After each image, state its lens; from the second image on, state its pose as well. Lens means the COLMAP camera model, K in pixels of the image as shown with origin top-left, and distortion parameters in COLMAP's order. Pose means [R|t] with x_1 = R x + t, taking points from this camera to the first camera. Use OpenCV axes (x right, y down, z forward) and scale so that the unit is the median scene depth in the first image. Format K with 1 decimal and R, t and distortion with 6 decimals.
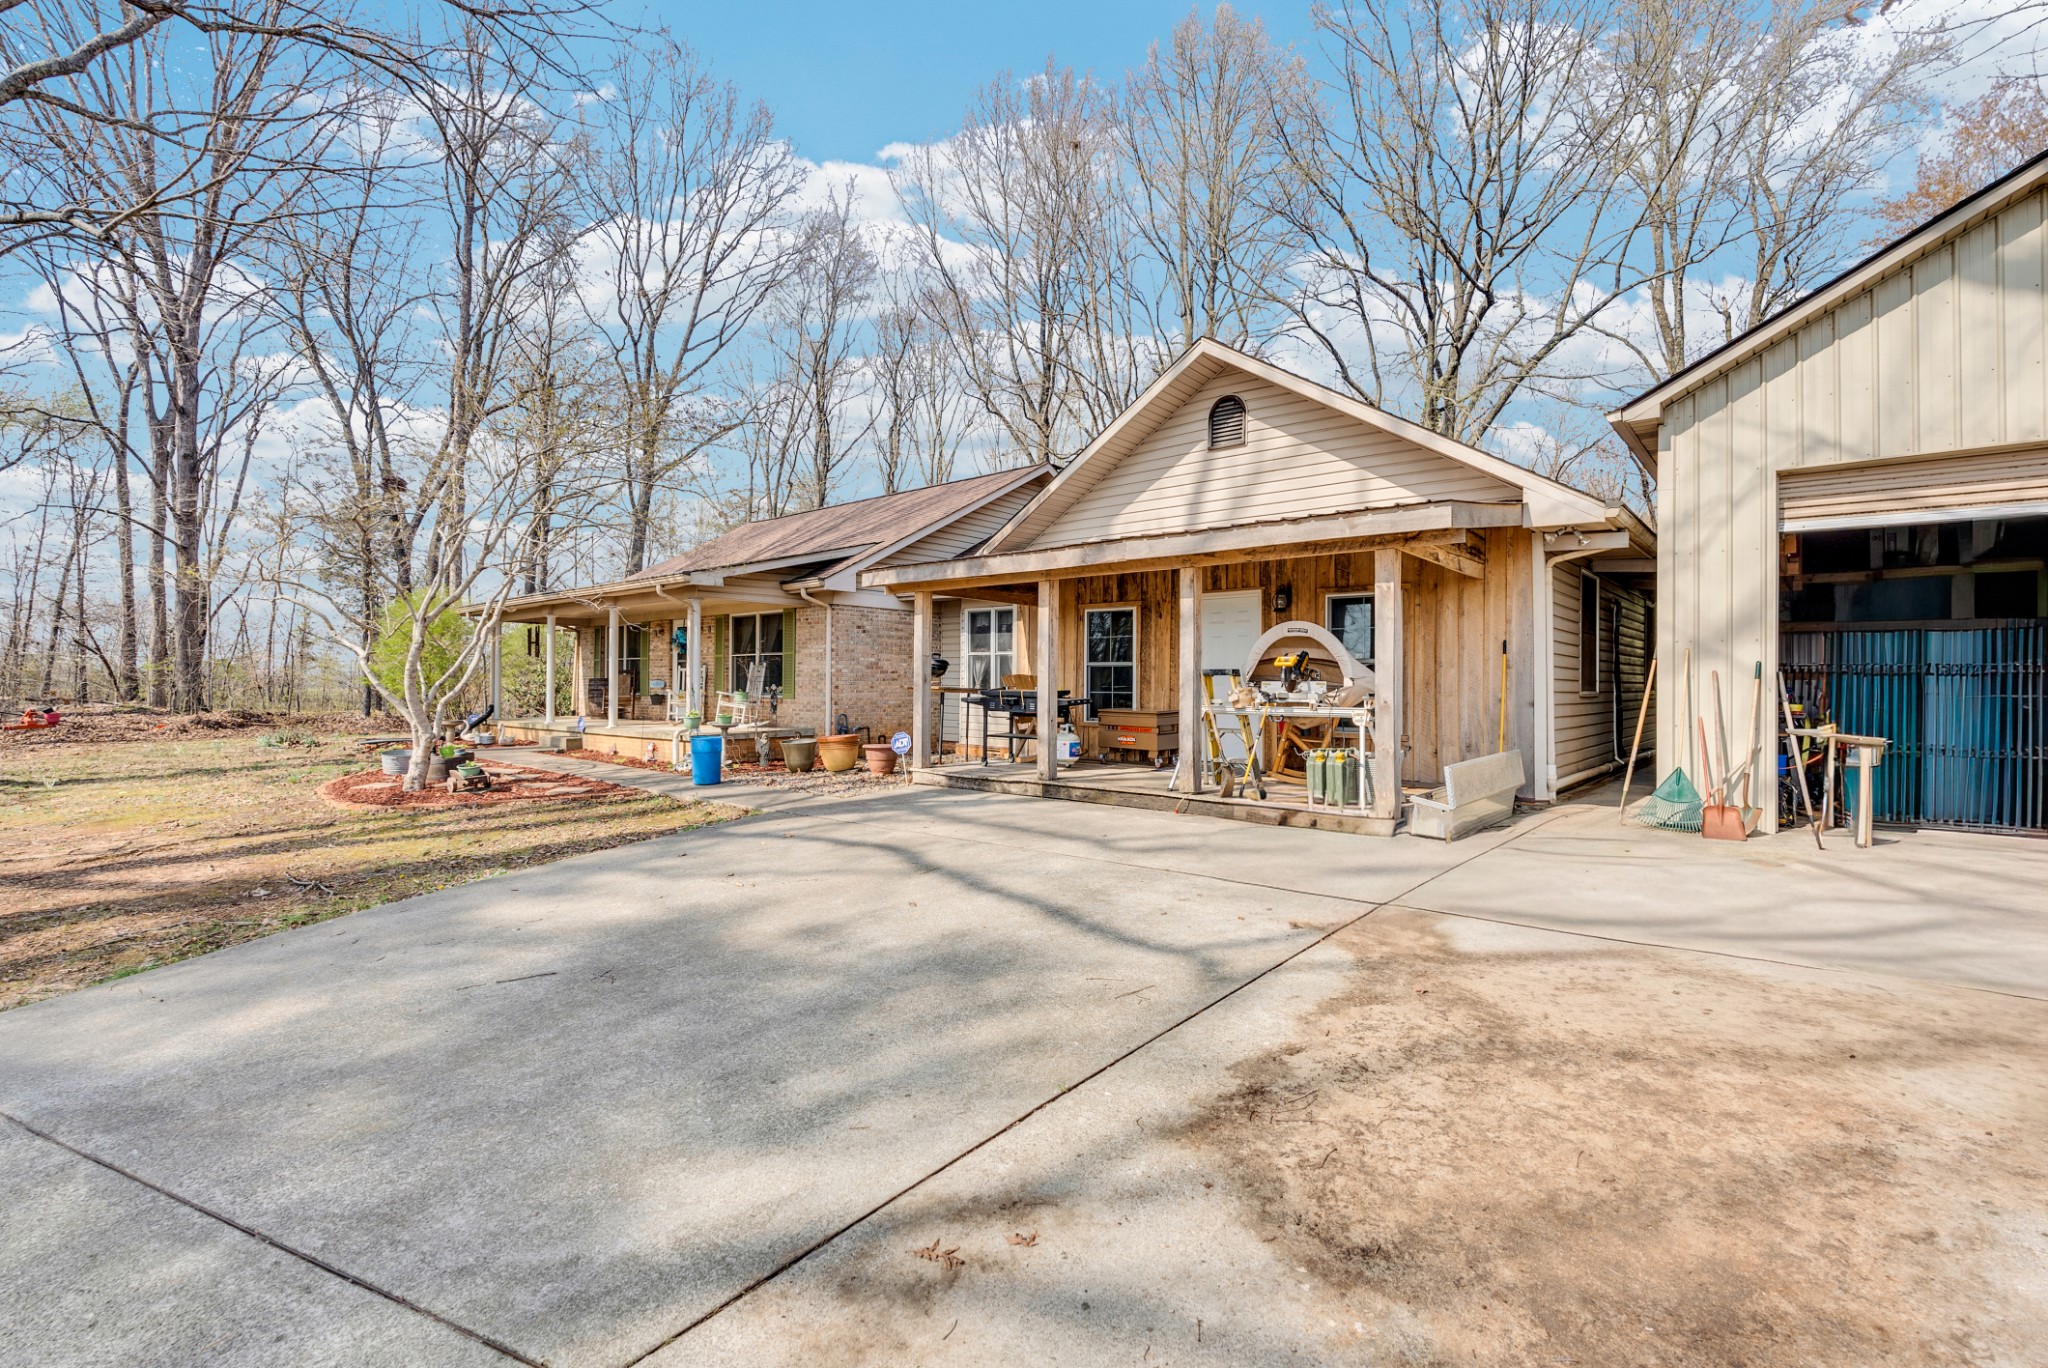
lens RADIAL K [[883.4, 0, 1032.1], [0, 883.4, 679.9], [0, 0, 1]] dist [0.000469, 0.000288]
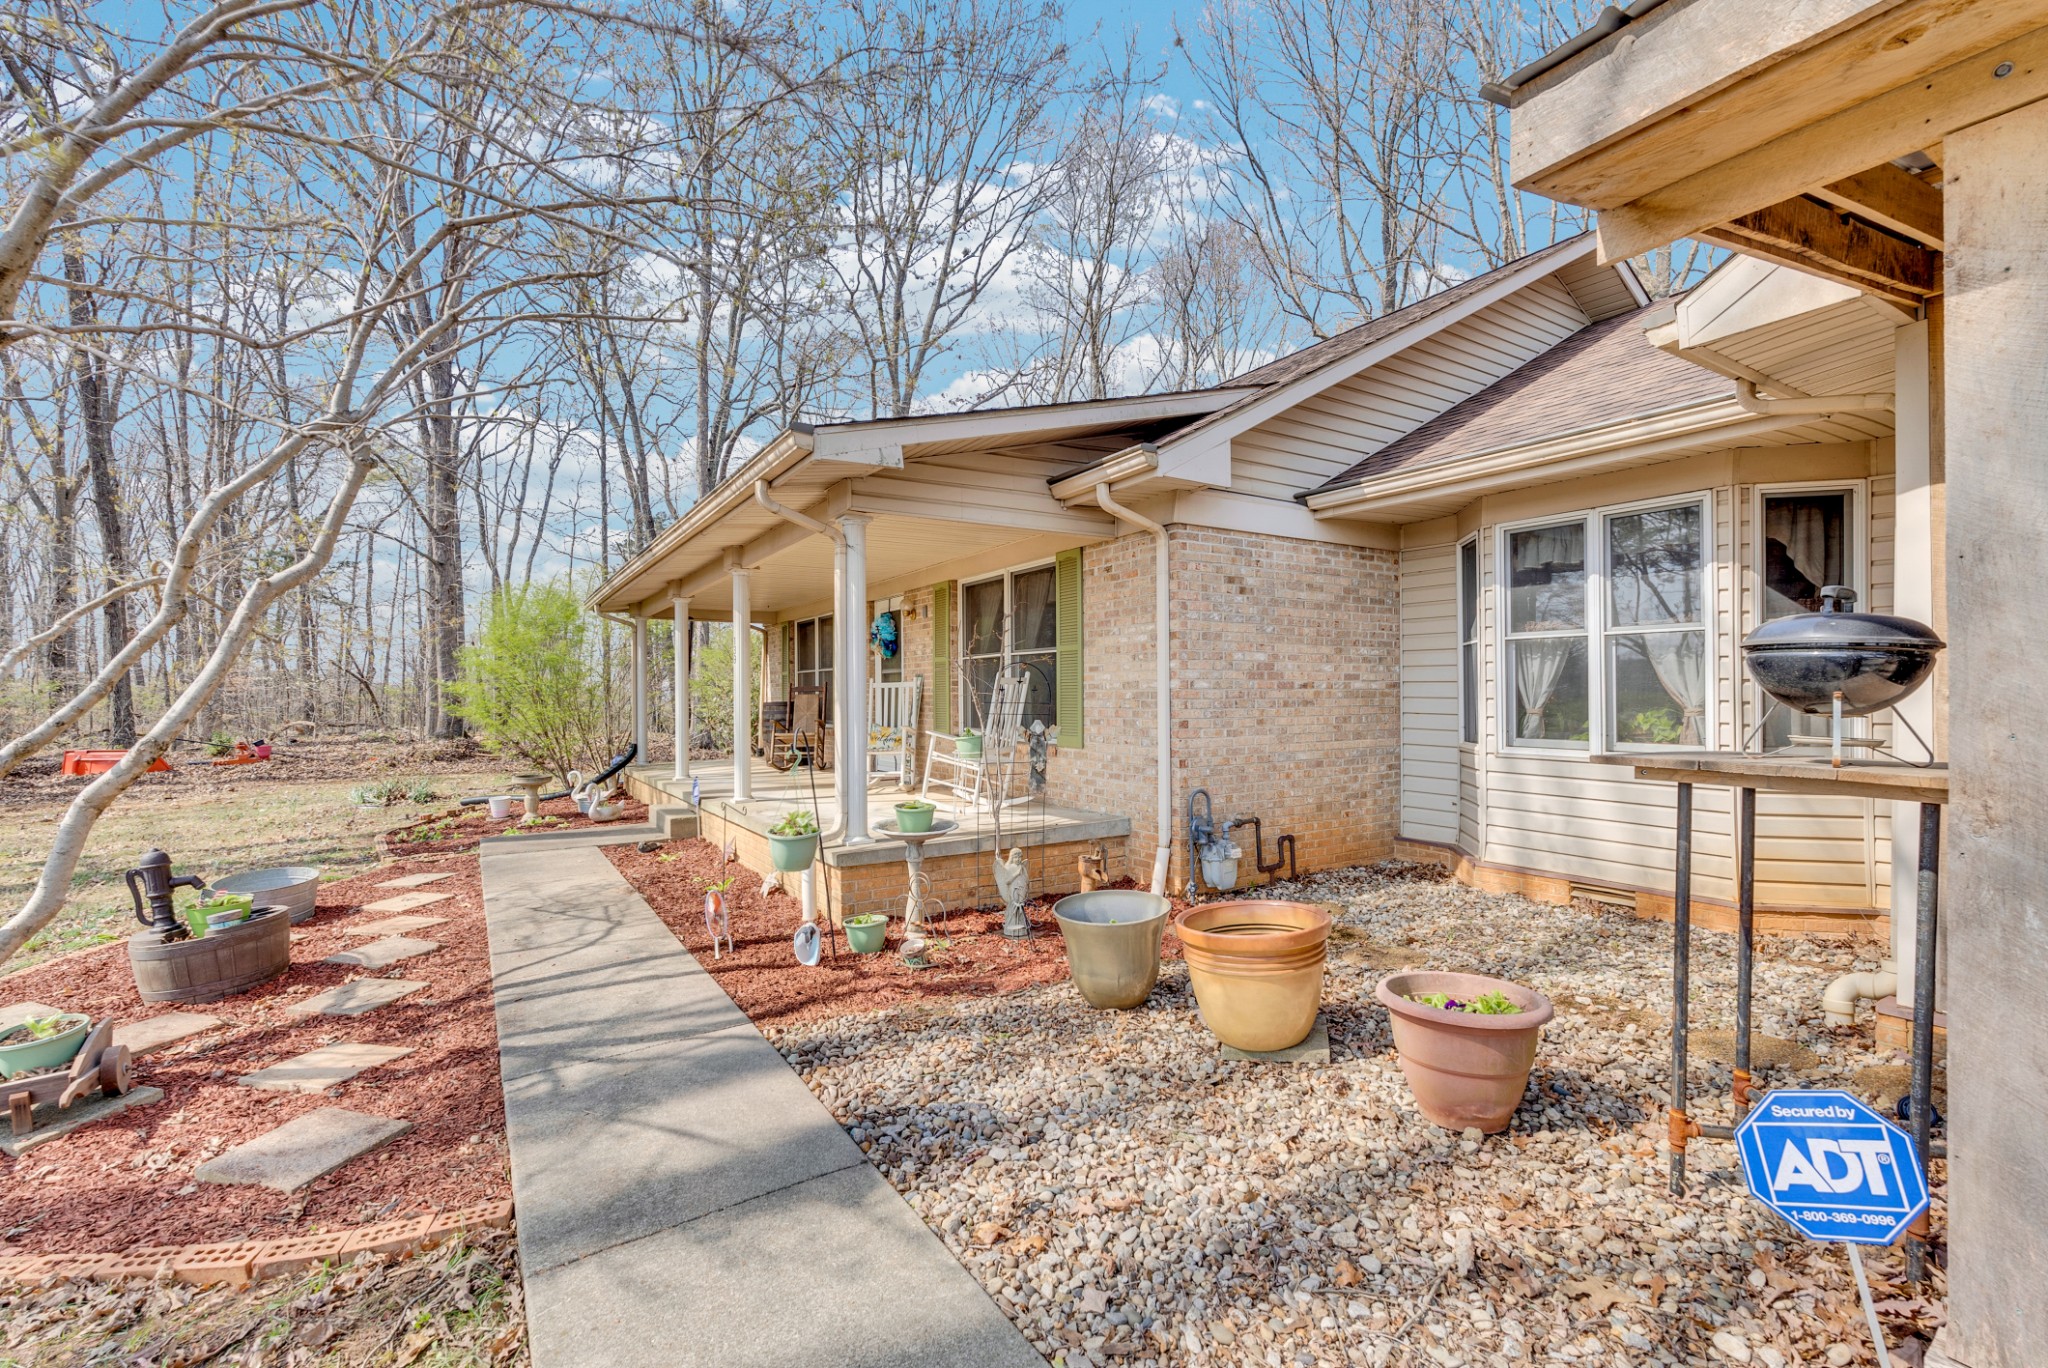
lens RADIAL K [[883.4, 0, 1029.0], [0, 883.4, 690.2], [0, 0, 1]] dist [0.000469, 0.000288]
pose [[0.954474, -0.016050, -0.297862, -0.159898], [0.016962, 0.999856, 0.000477, -0.008822], [0.297812, -0.005508, 0.954609, 0.558763]]
